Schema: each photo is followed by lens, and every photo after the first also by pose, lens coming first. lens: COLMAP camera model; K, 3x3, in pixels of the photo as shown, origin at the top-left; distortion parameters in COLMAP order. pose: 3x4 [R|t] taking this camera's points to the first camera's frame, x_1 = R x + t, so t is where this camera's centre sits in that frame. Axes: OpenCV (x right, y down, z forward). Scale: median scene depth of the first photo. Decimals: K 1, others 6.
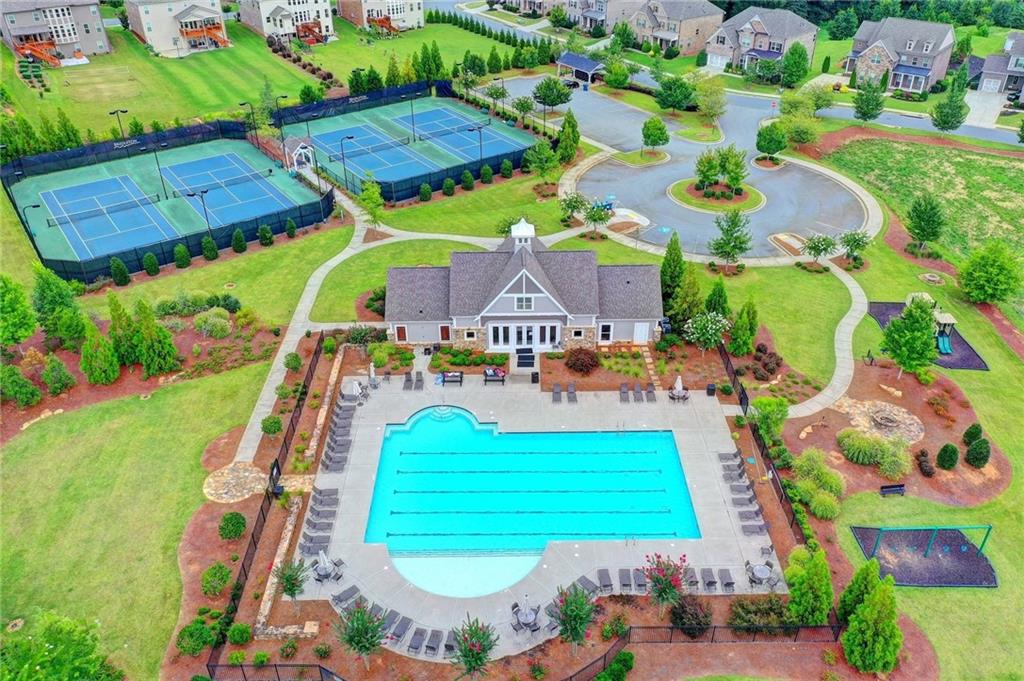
lens RADIAL K [[806.9, 0, 516.2], [0, 806.9, 340.0], [0, 0, 1]] dist [0.008106, 0.006824]
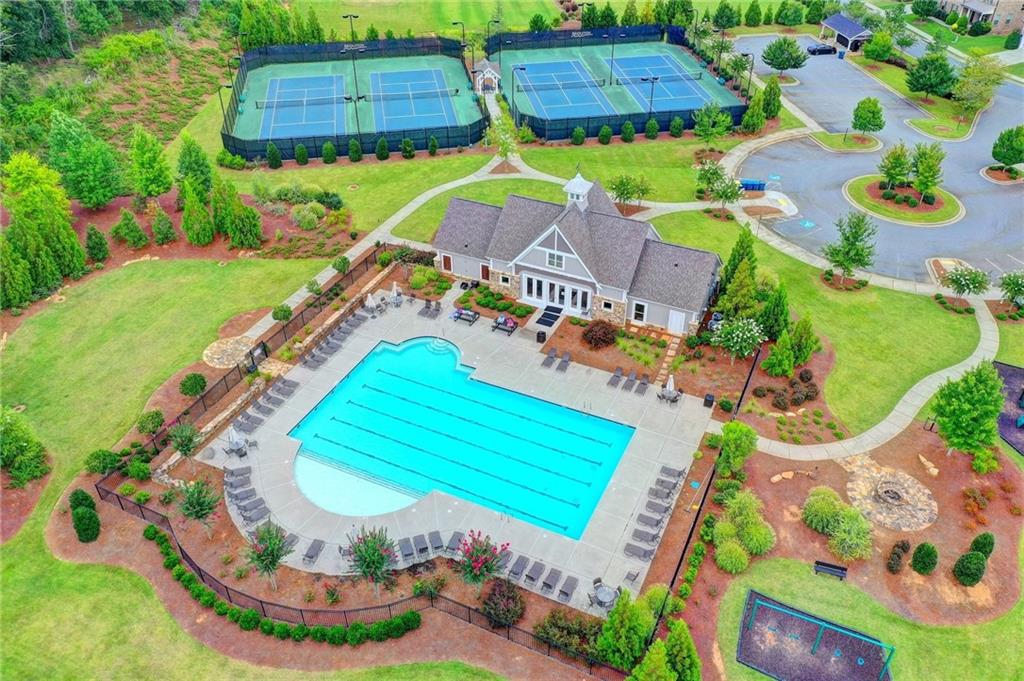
lens RADIAL K [[806.9, 0, 516.2], [0, 806.9, 340.0], [0, 0, 1]] dist [0.008106, 0.006824]
pose [[0.898994, 0.262243, -0.350769, 0.315279], [-0.239052, 0.964902, 0.108711, -0.045225], [0.366966, -0.013879, 0.930131, 0.080791]]
